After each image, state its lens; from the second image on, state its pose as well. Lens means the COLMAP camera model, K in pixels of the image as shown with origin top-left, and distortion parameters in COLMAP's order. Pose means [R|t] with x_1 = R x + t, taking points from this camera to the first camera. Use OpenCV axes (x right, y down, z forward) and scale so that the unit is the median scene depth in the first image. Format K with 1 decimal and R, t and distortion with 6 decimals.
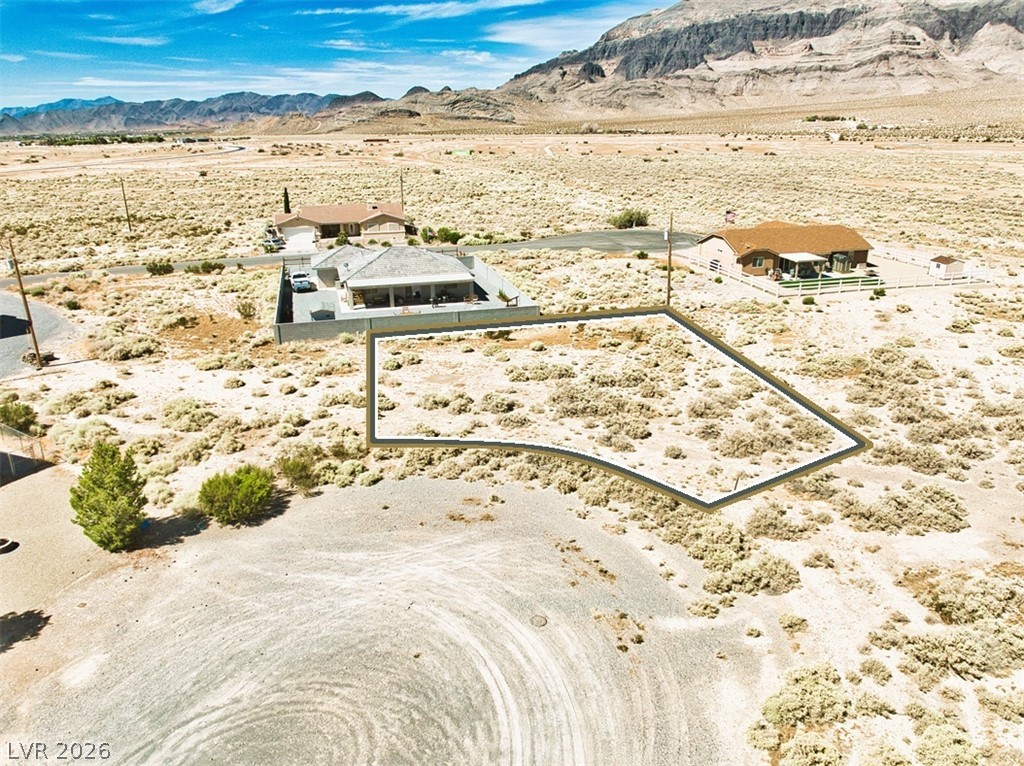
lens RADIAL K [[724.6, 0, 514.9], [0, 724.6, 433.0], [0, 0, 1]] dist [-0.042363, 0.001464]
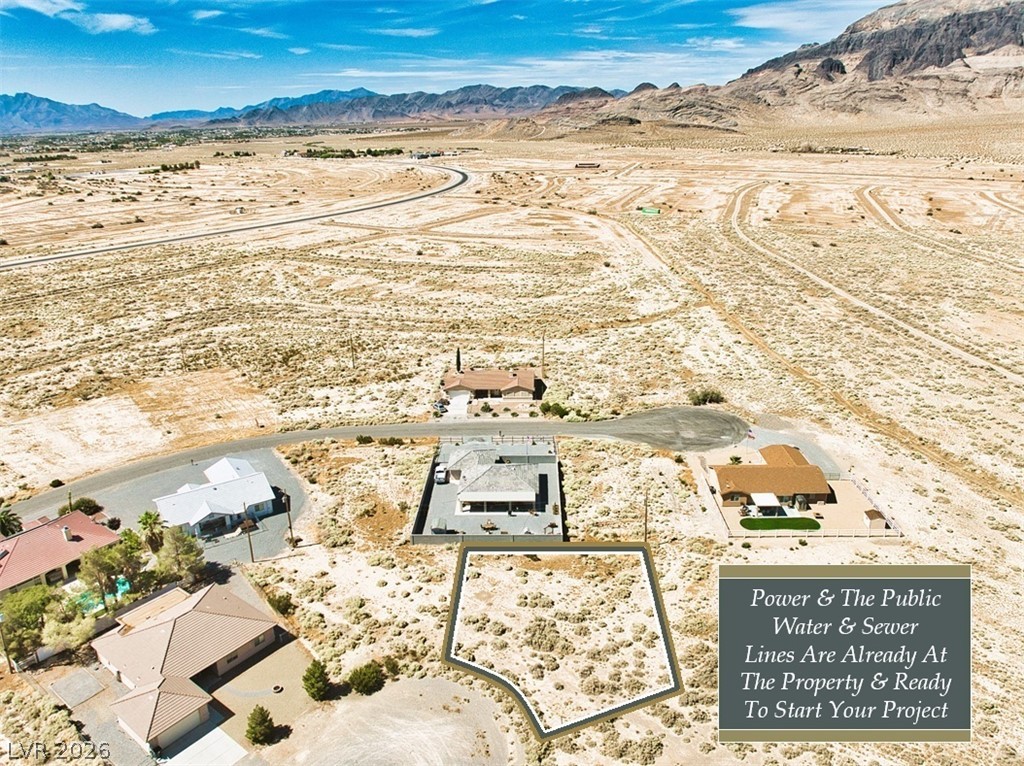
lens RADIAL K [[712.7, 0, 517.3], [0, 712.7, 436.9], [0, 0, 1]] dist [-0.033930, -0.004968]
pose [[0.960258, 0.109061, -0.256923, 0.272314], [-0.105763, 0.994034, 0.026666, -0.359091], [0.258298, 0.001567, 0.966064, -0.505934]]
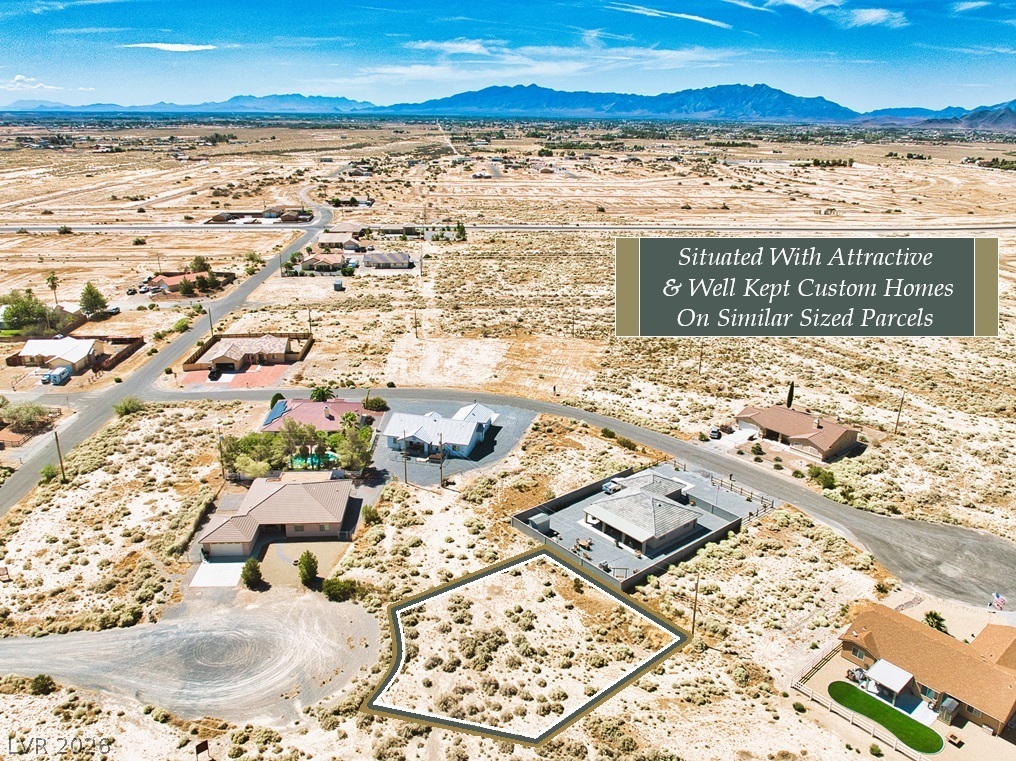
lens RADIAL K [[738.9, 0, 507.2], [0, 738.9, 438.5], [0, 0, 1]] dist [-0.034511, -0.005654]
pose [[0.420844, 0.374988, -0.825999, 0.883964], [-0.375340, 0.900940, 0.217776, -0.564362], [0.825839, 0.218381, 0.519903, -0.037935]]
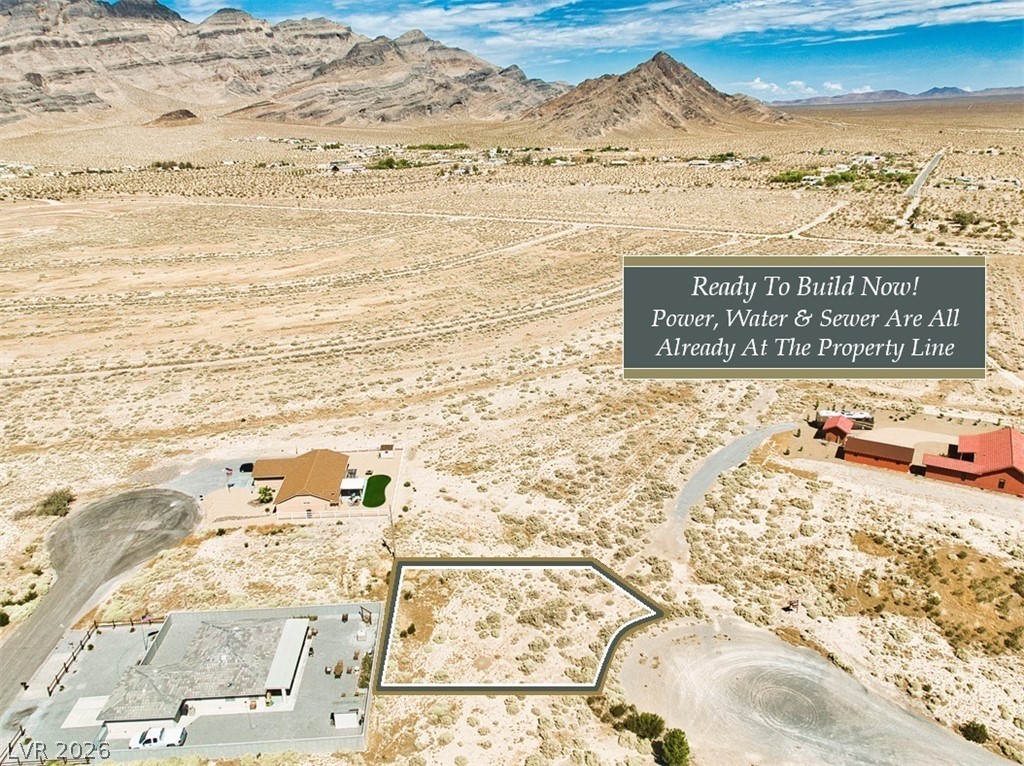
lens RADIAL K [[724.6, 0, 514.9], [0, 724.6, 433.0], [0, 0, 1]] dist [-0.042363, 0.001464]
pose [[0.180443, -0.374668, 0.909431, -0.919694], [0.402274, 0.871853, 0.279370, -0.638797], [-0.897561, 0.315429, 0.308039, 0.163025]]
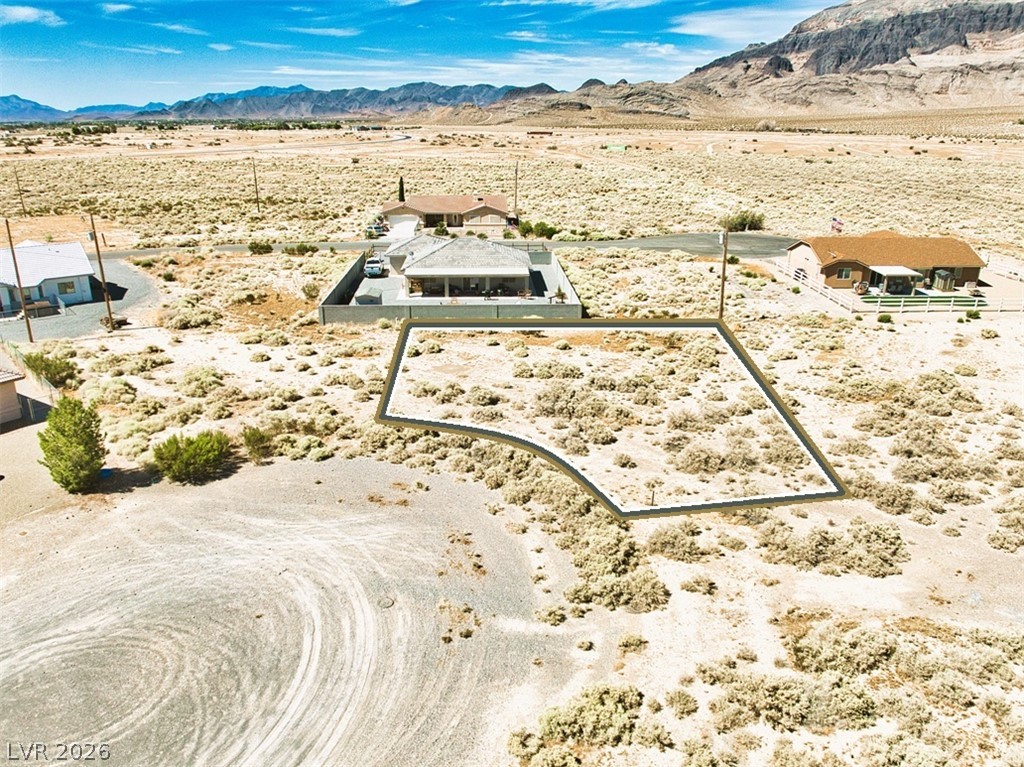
lens RADIAL K [[737.3, 0, 513.7], [0, 737.3, 438.2], [0, 0, 1]] dist [-0.044031, 0.003686]
pose [[0.976112, 0.097972, -0.193924, 0.128578], [-0.096554, 0.995186, 0.016770, -0.002695], [0.194633, 0.002355, 0.980873, 0.002465]]
